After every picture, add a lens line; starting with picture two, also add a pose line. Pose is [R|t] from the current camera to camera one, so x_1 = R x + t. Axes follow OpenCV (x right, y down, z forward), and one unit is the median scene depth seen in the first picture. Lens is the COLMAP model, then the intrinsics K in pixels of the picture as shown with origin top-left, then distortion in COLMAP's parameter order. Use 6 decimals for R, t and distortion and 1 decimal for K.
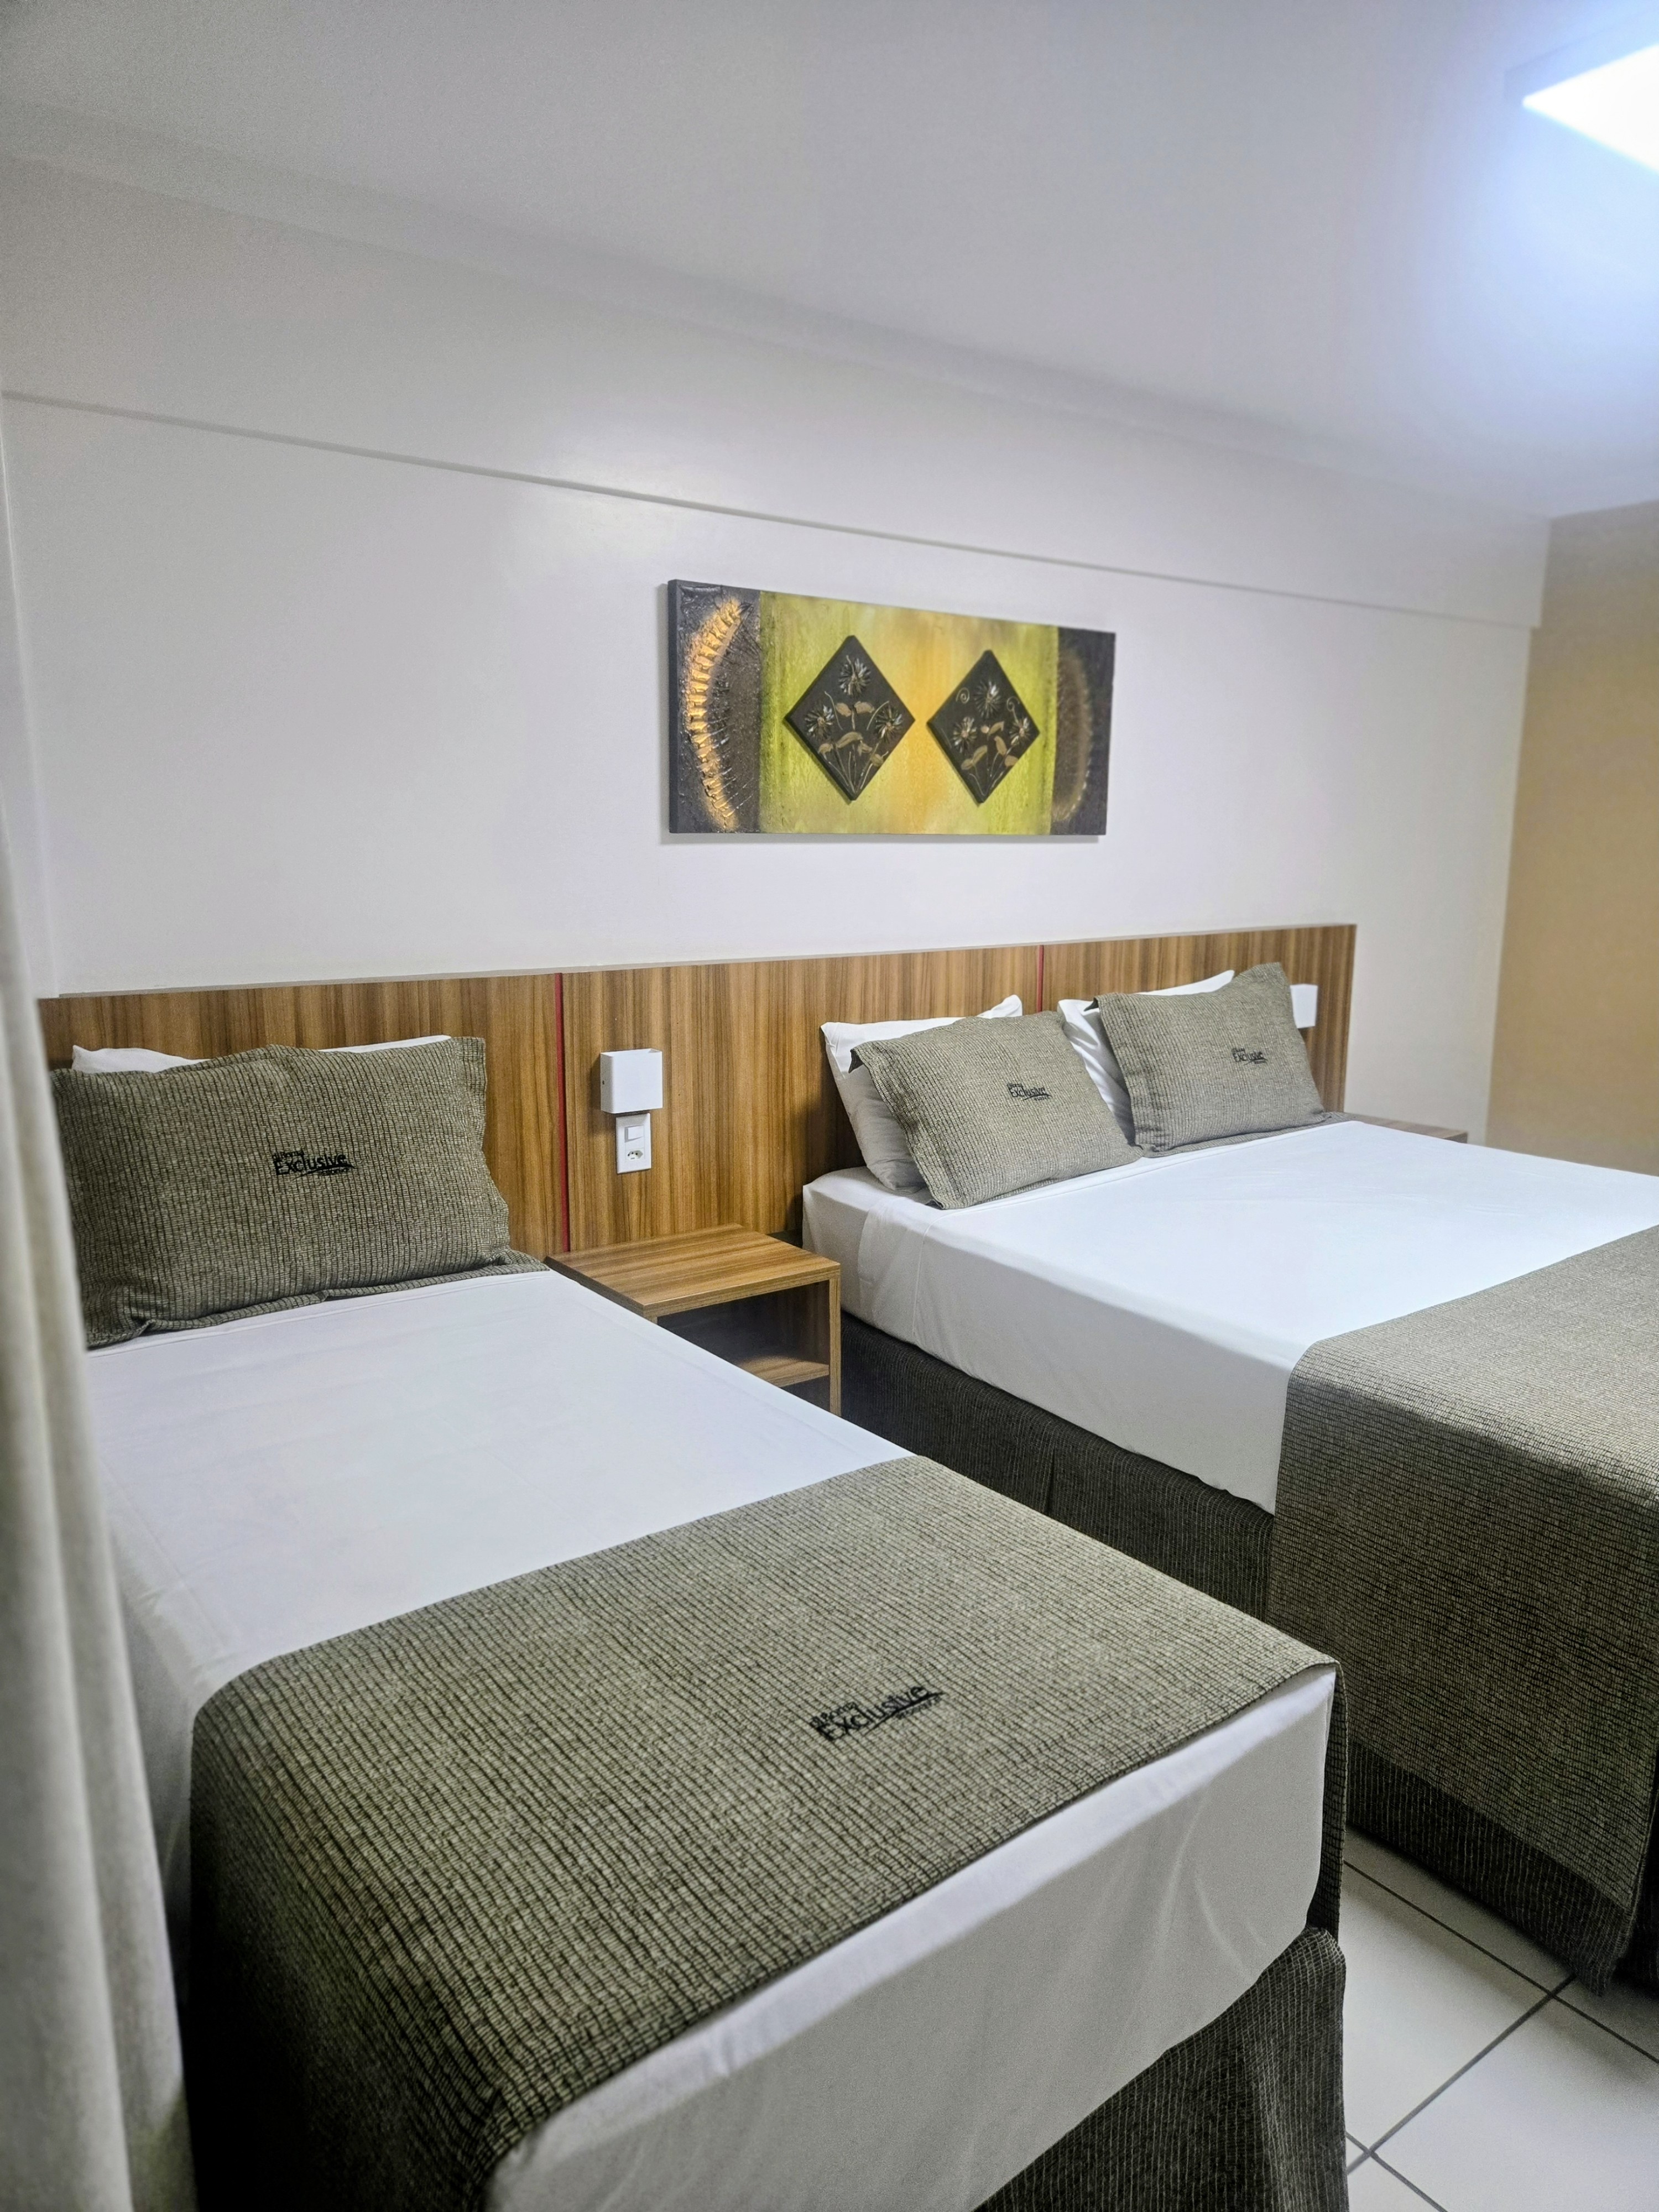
lens RADIAL K [[1500.0, 0, 804.6], [0, 1500.0, 1102.5], [0, 0, 1]] dist [0.044225, -0.000821]
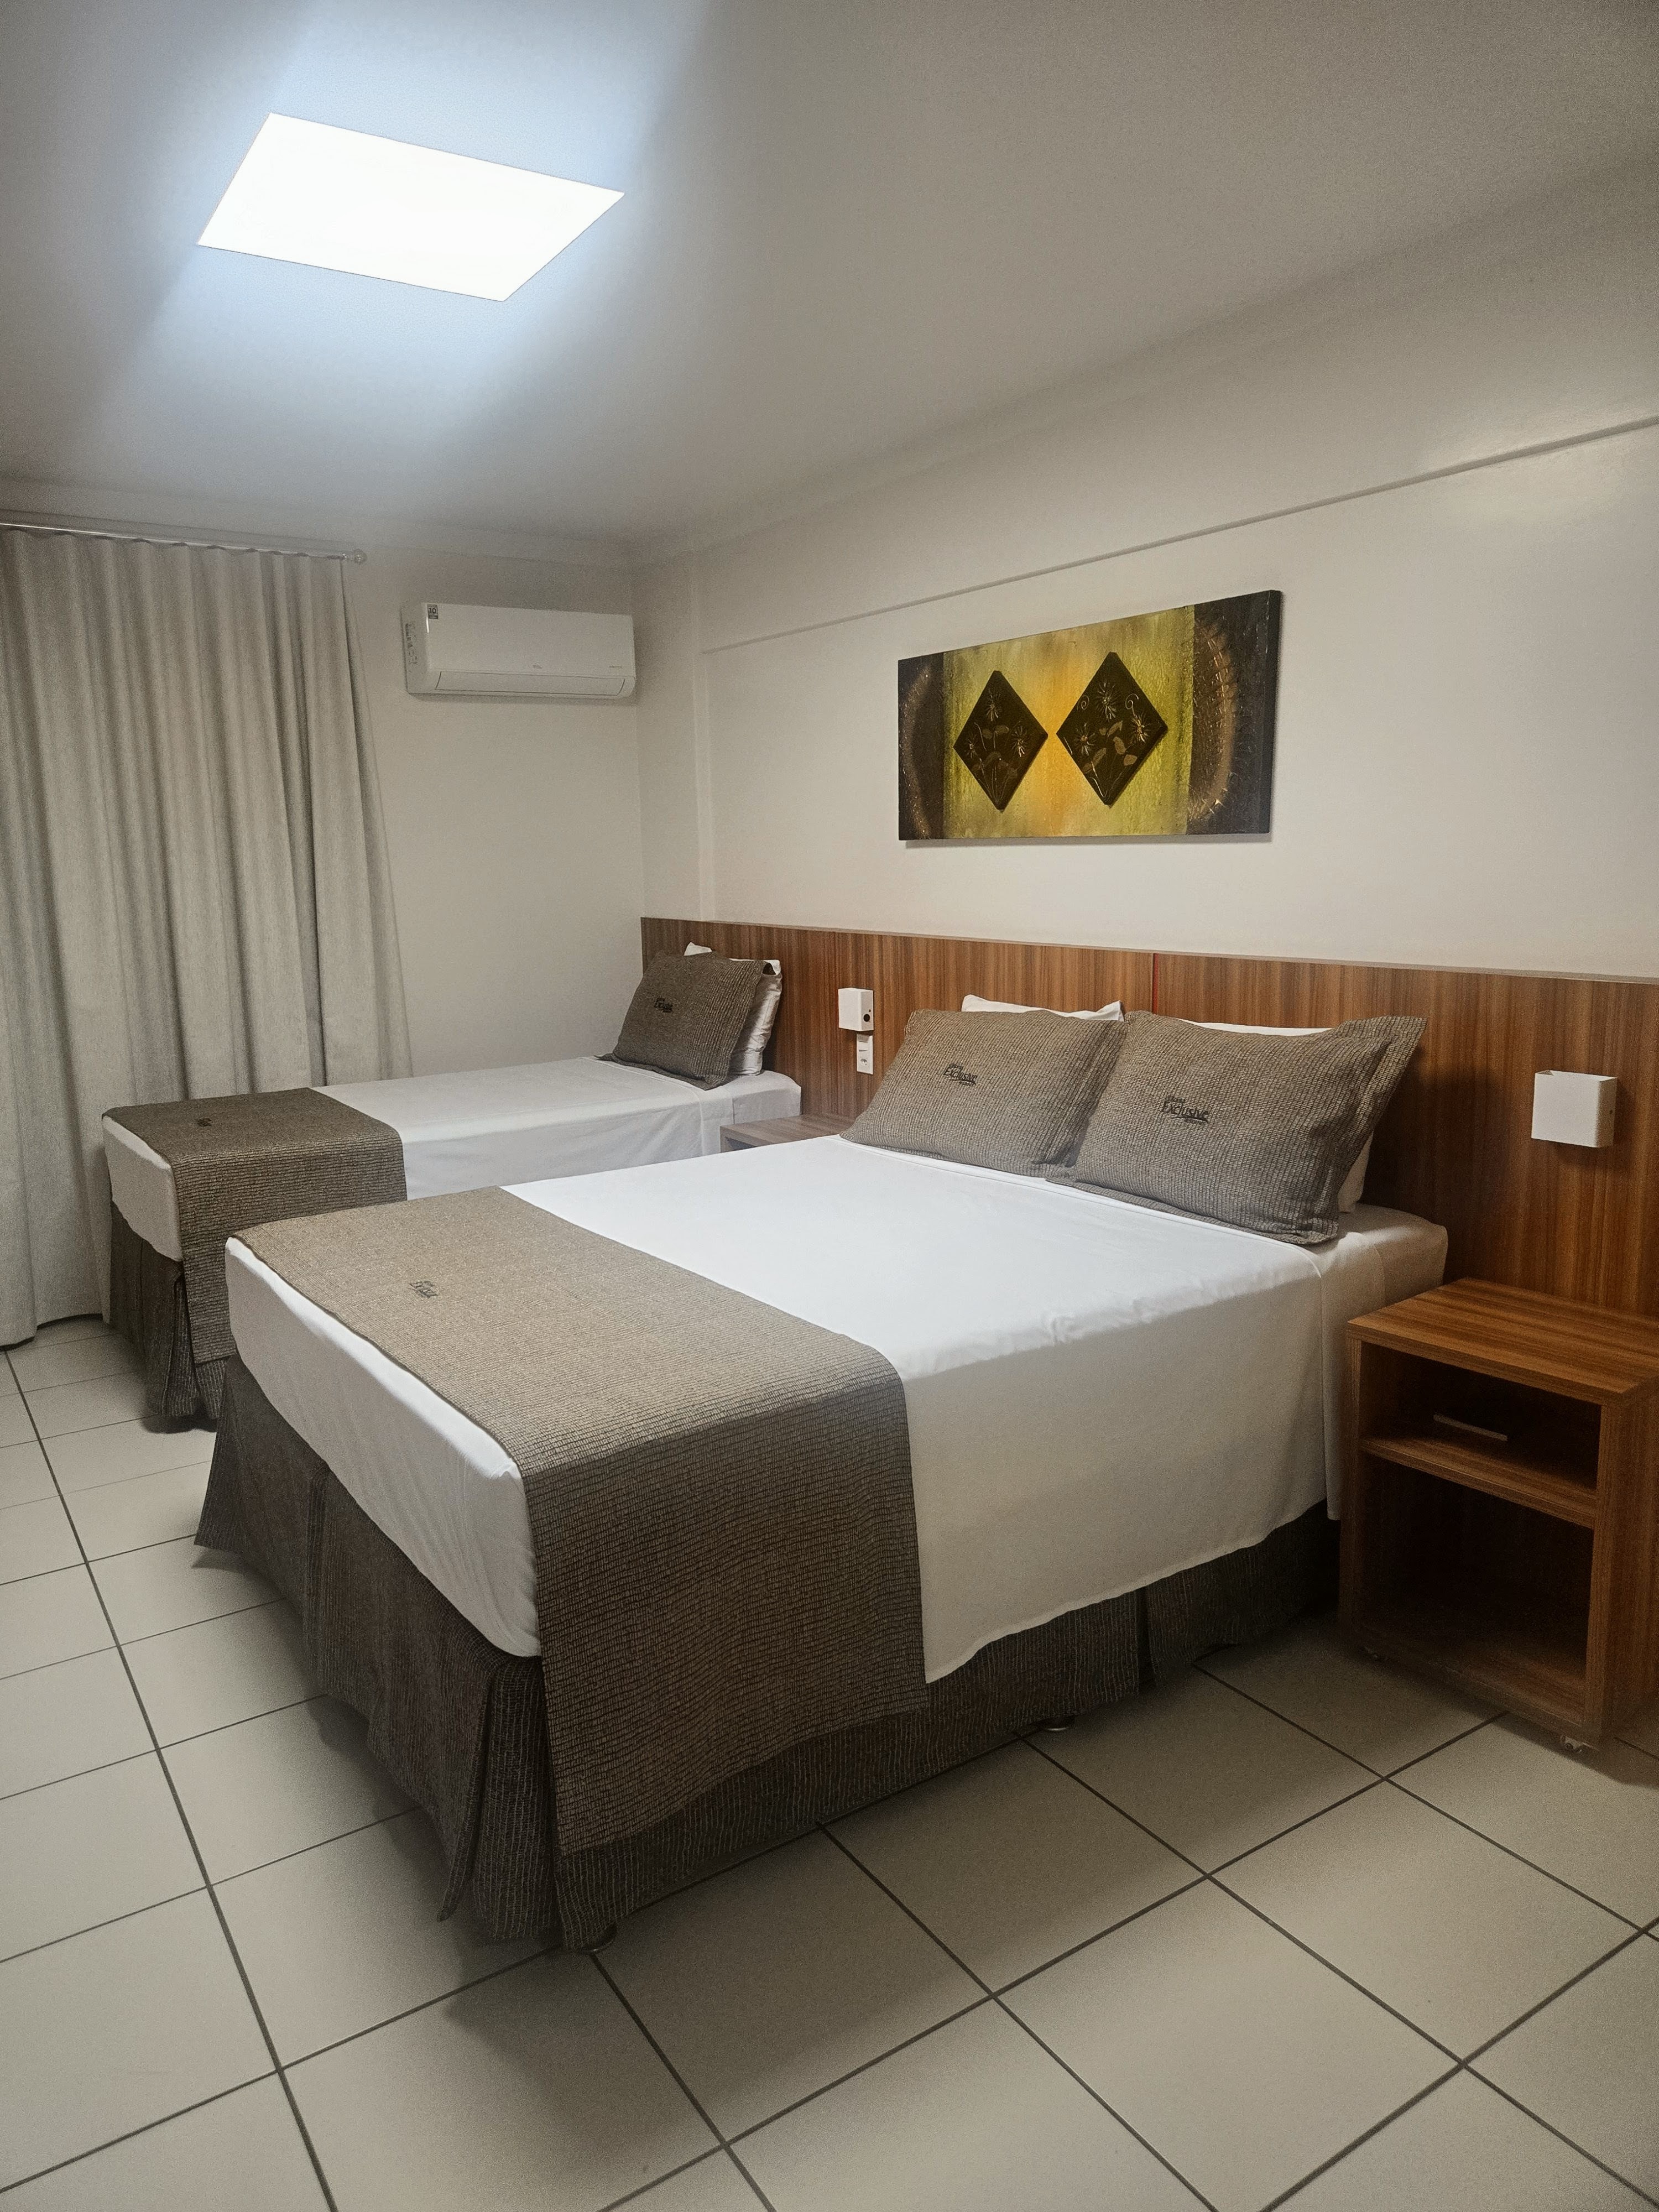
lens RADIAL K [[1500.0, 0, 804.6], [0, 1500.0, 1102.5], [0, 0, 1]] dist [0.044225, -0.000821]
pose [[-0.077772, 0.163098, -0.983540, 1.187742], [-0.164758, 0.970861, 0.174023, -0.152015], [0.983263, 0.175580, -0.048634, 0.910981]]
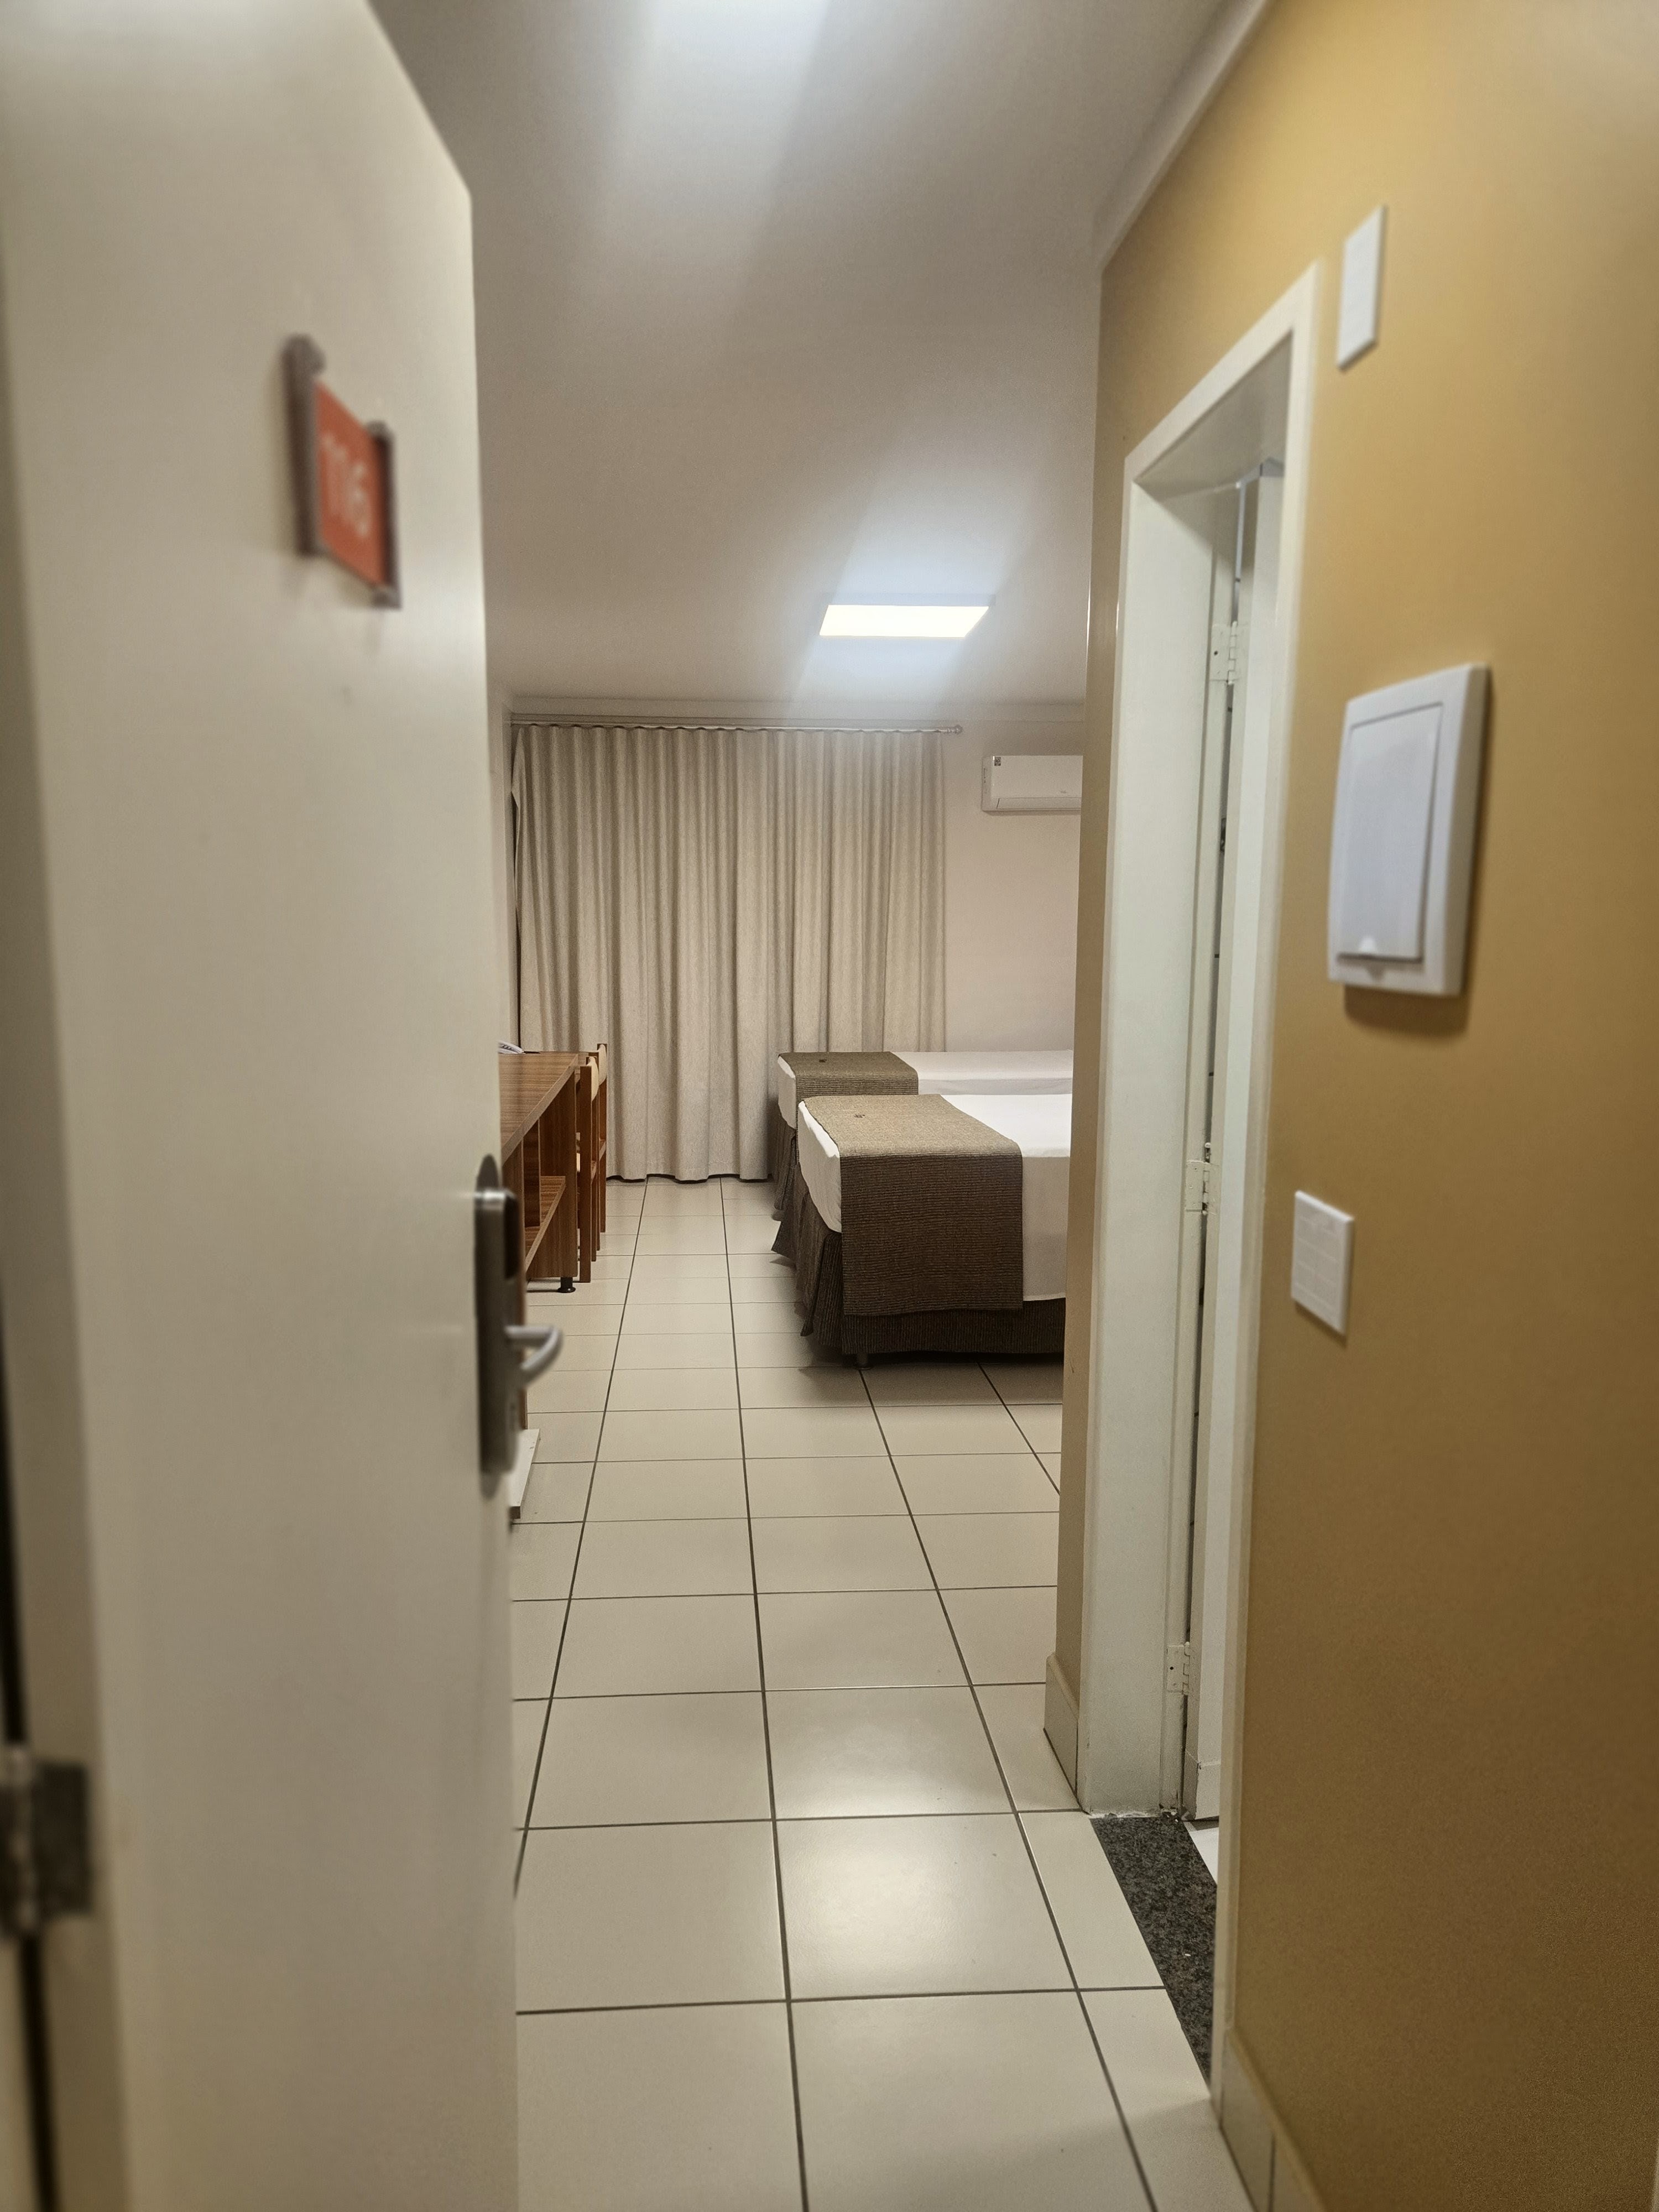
lens RADIAL K [[1500.0, 0, 804.6], [0, 1500.0, 1102.5], [0, 0, 1]] dist [0.044225, -0.000821]
pose [[-0.541909, 0.096183, -0.834915, 2.254279], [-0.168037, 0.960971, 0.219770, -0.317052], [0.823467, 0.259393, -0.504596, 1.808501]]
